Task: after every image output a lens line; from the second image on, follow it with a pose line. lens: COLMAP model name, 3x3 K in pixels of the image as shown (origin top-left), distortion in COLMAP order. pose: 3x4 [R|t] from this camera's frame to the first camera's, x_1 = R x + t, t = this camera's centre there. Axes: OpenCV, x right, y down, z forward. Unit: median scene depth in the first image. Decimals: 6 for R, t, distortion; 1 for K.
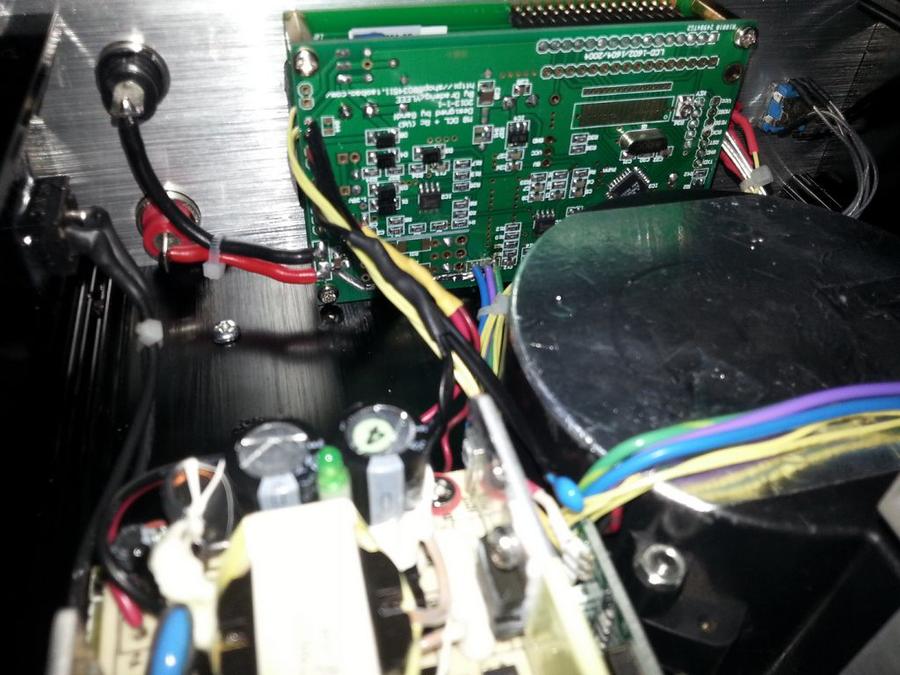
lens RADIAL K [[751.1, 0, 453.7], [0, 751.1, 361.3], [0, 0, 1]] dist [0.036017, -0.099524]
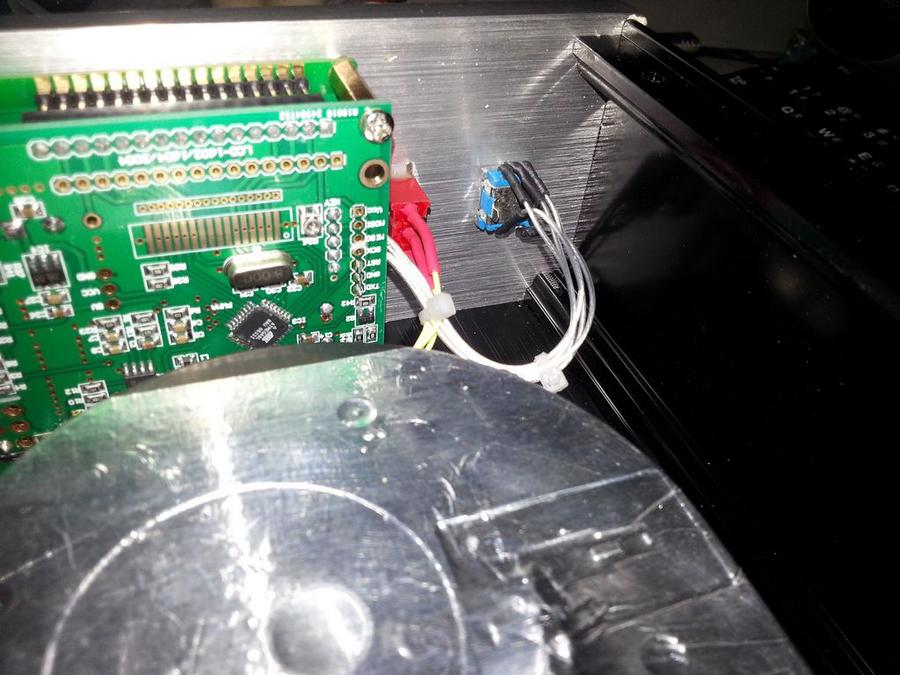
lens RADIAL K [[751.1, 0, 453.7], [0, 751.1, 361.3], [0, 0, 1]] dist [0.036017, -0.099524]
pose [[0.994530, -0.034249, 0.098674, 0.359637], [0.035650, 0.999287, -0.012466, -0.190565], [-0.098177, 0.015915, 0.995042, 0.286170]]
